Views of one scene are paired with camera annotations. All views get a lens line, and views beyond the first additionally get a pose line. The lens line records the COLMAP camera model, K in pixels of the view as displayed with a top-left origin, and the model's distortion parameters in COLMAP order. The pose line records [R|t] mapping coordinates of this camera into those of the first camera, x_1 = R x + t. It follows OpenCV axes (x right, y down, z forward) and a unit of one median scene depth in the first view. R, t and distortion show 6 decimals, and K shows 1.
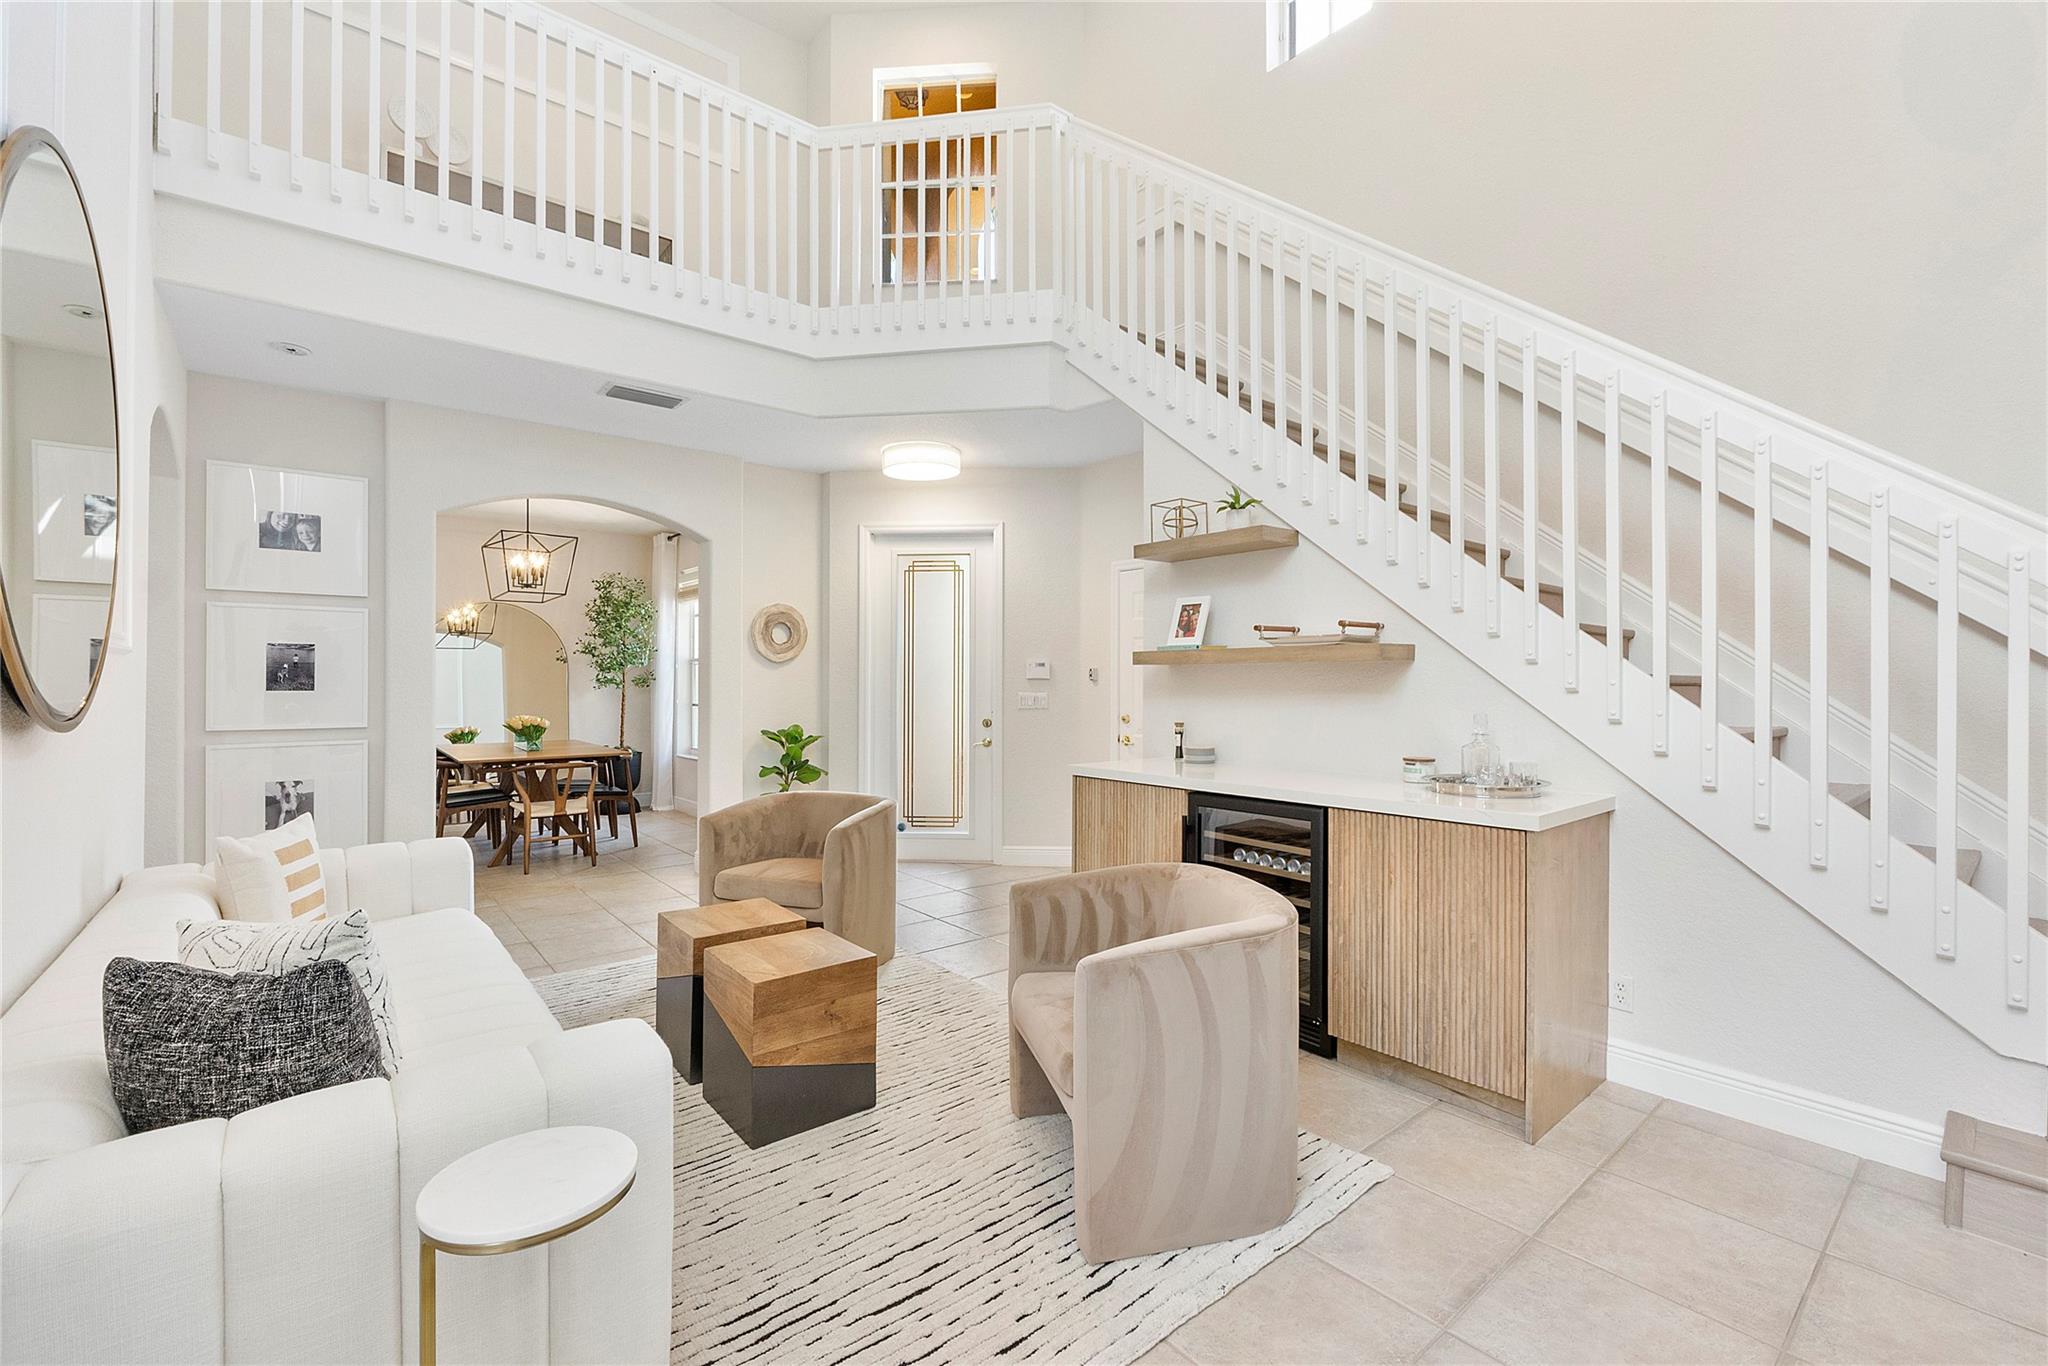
lens RADIAL K [[874.5, 0, 1032.4], [0, 874.5, 677.6], [0, 0, 1]] dist [-0.004946, -0.000759]
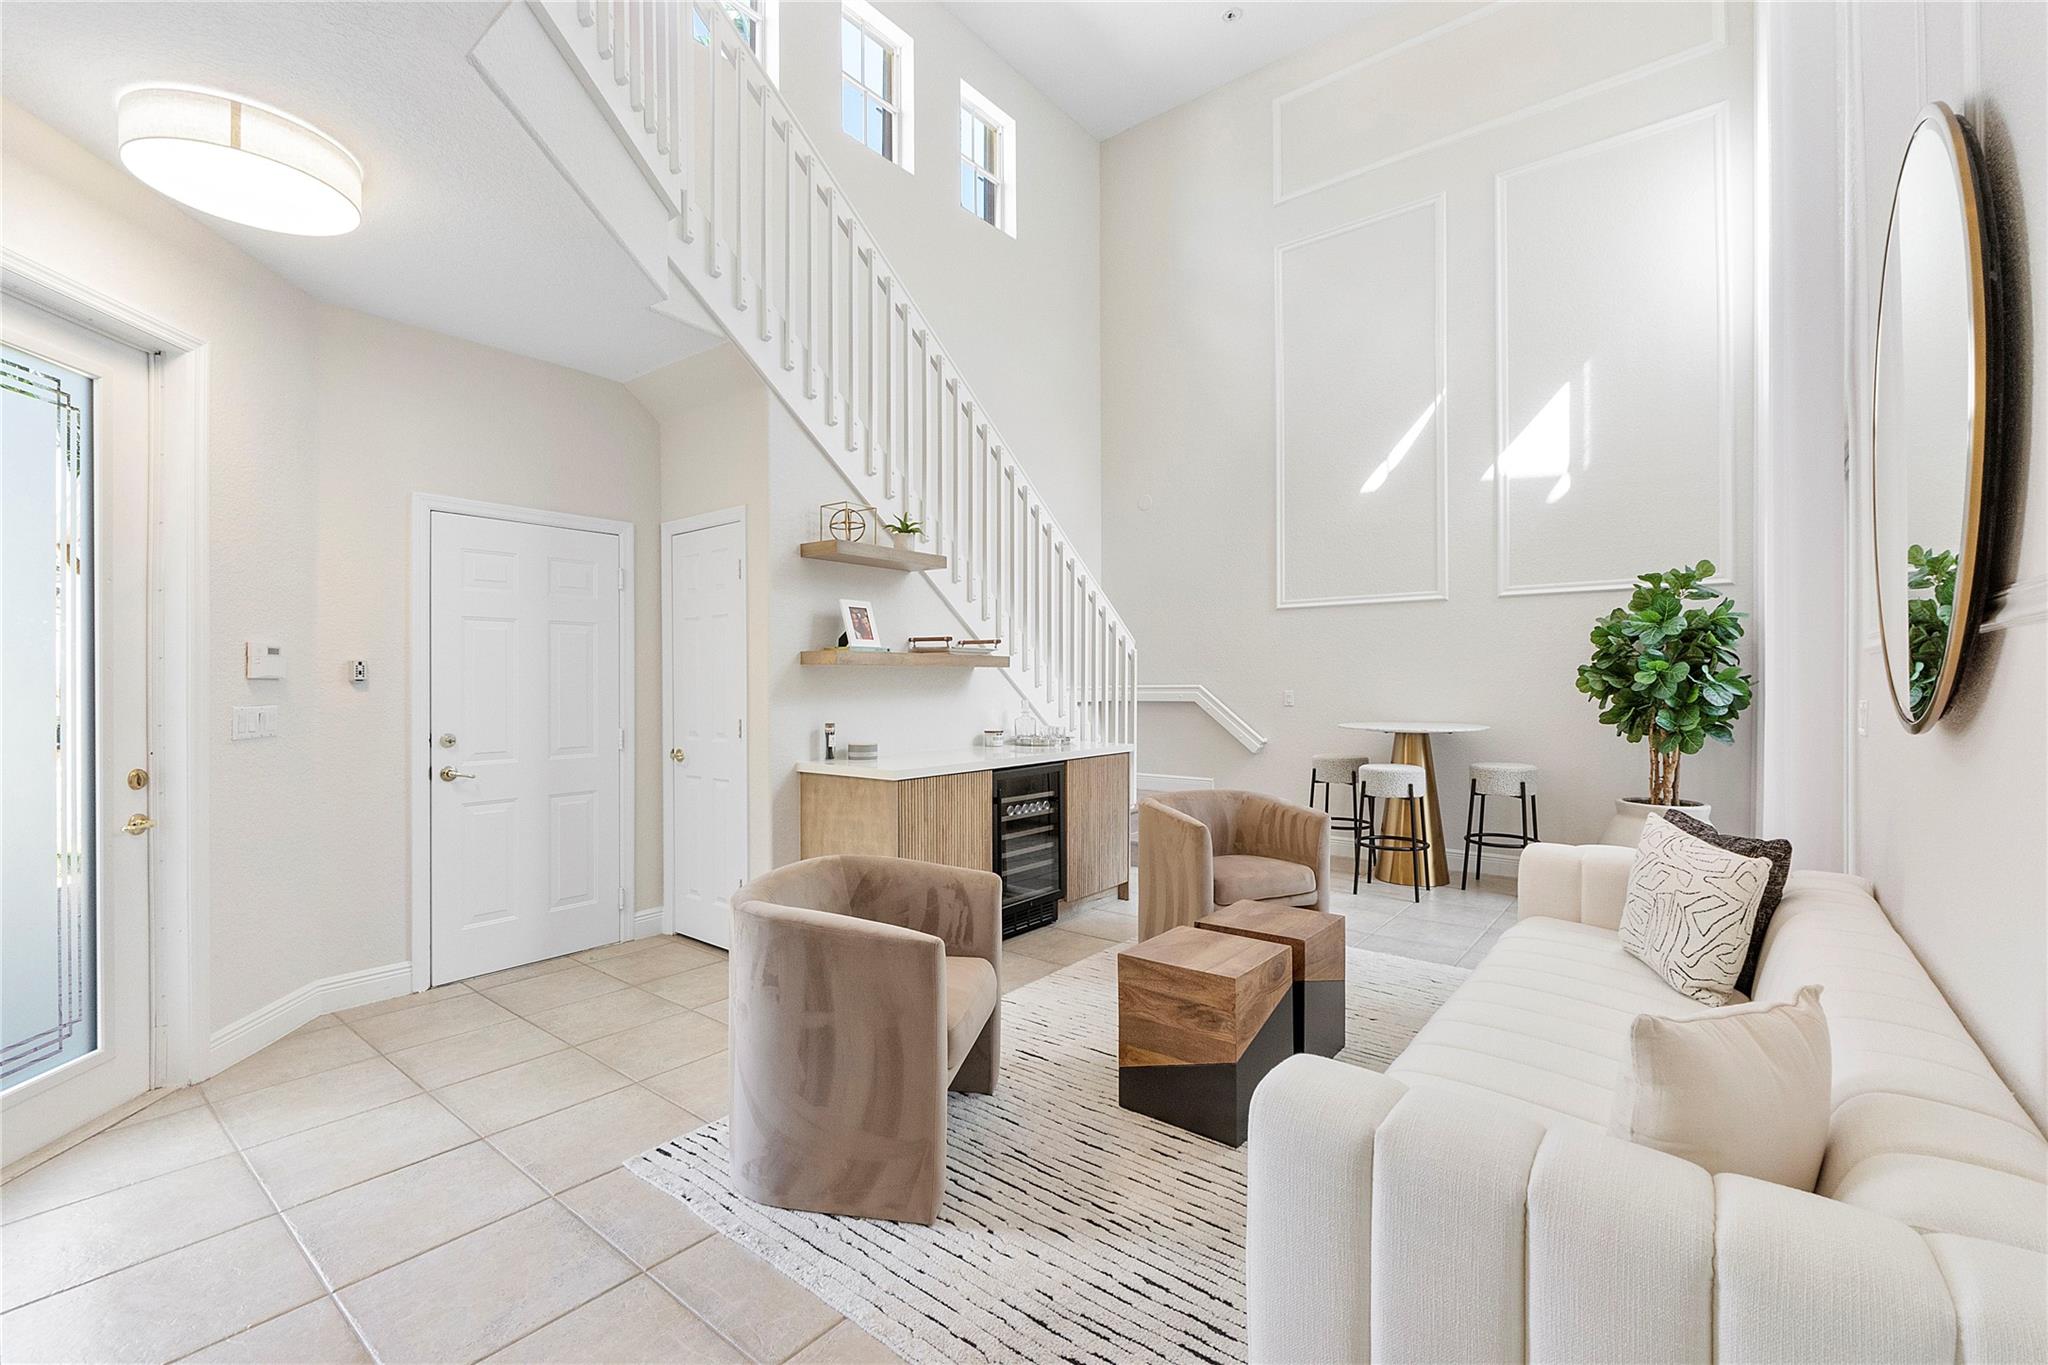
lens RADIAL K [[874.5, 0, 1018.9], [0, 874.5, 685.7], [0, 0, 1]] dist [-0.004946, -0.000759]
pose [[-0.184209, -0.007397, 0.982859, -0.870163], [-0.002014, 0.999972, 0.007149, 0.001356], [-0.982885, -0.000663, -0.184218, 0.998655]]
